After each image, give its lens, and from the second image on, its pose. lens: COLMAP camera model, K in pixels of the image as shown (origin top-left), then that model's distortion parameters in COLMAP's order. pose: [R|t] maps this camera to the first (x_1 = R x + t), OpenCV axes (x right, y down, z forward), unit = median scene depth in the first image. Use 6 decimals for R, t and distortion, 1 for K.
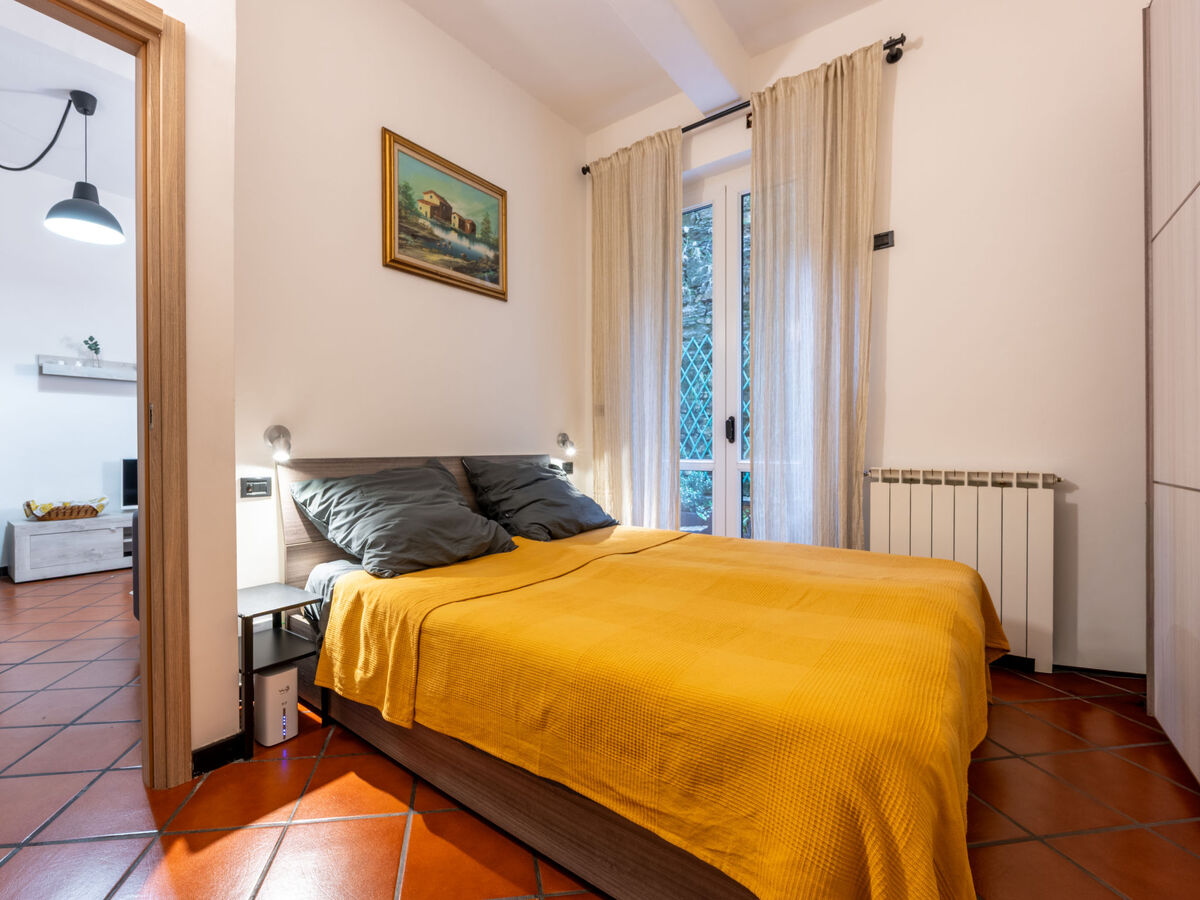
lens RADIAL K [[539.1, 0, 575.8], [0, 539.1, 456.9], [0, 0, 1]] dist [-0.006805, -0.007620]
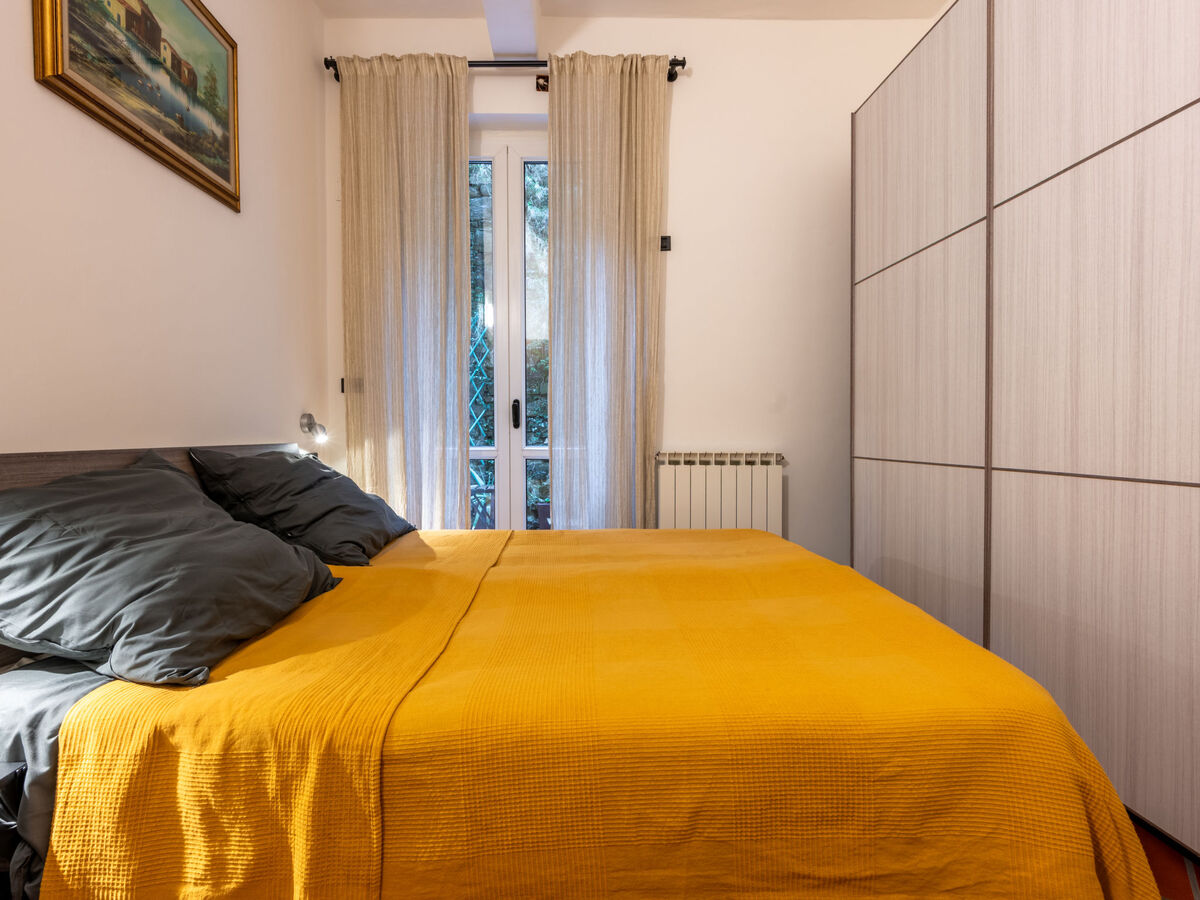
lens RADIAL K [[547.0, 0, 592.5], [0, 547.0, 450.9], [0, 0, 1]] dist [-0.003847, 0.001220]
pose [[0.773762, -0.020502, 0.633145, -0.250186], [0.009511, 0.999739, 0.020750, -0.005660], [-0.633405, -0.010034, 0.773755, 0.225211]]
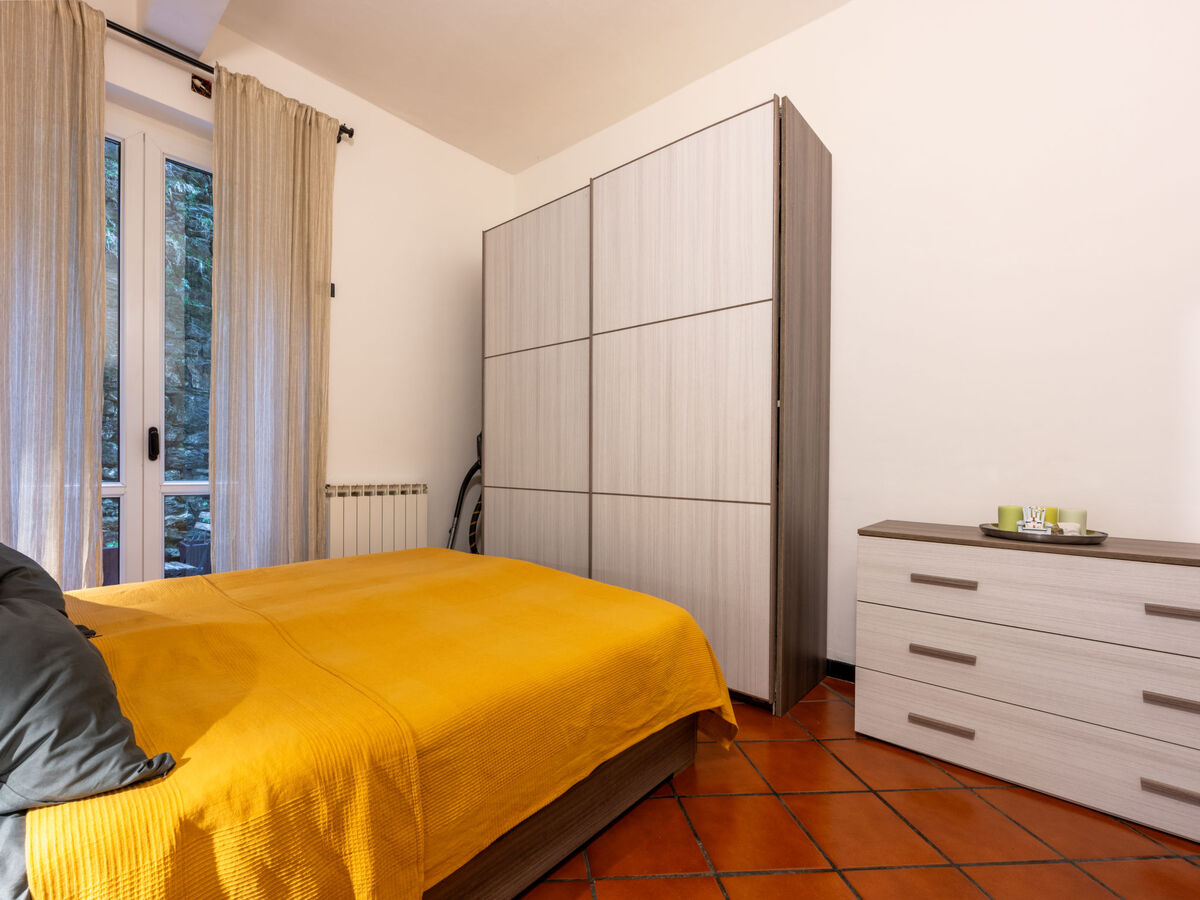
lens RADIAL K [[507.5, 0, 544.2], [0, 507.5, 467.5], [0, 0, 1]] dist [-0.003852, 0.000307]
pose [[0.126679, -0.005890, 0.991926, -0.462968], [0.000843, 0.999983, 0.005830, -0.022301], [-0.991943, 0.000097, 0.126682, 0.394221]]
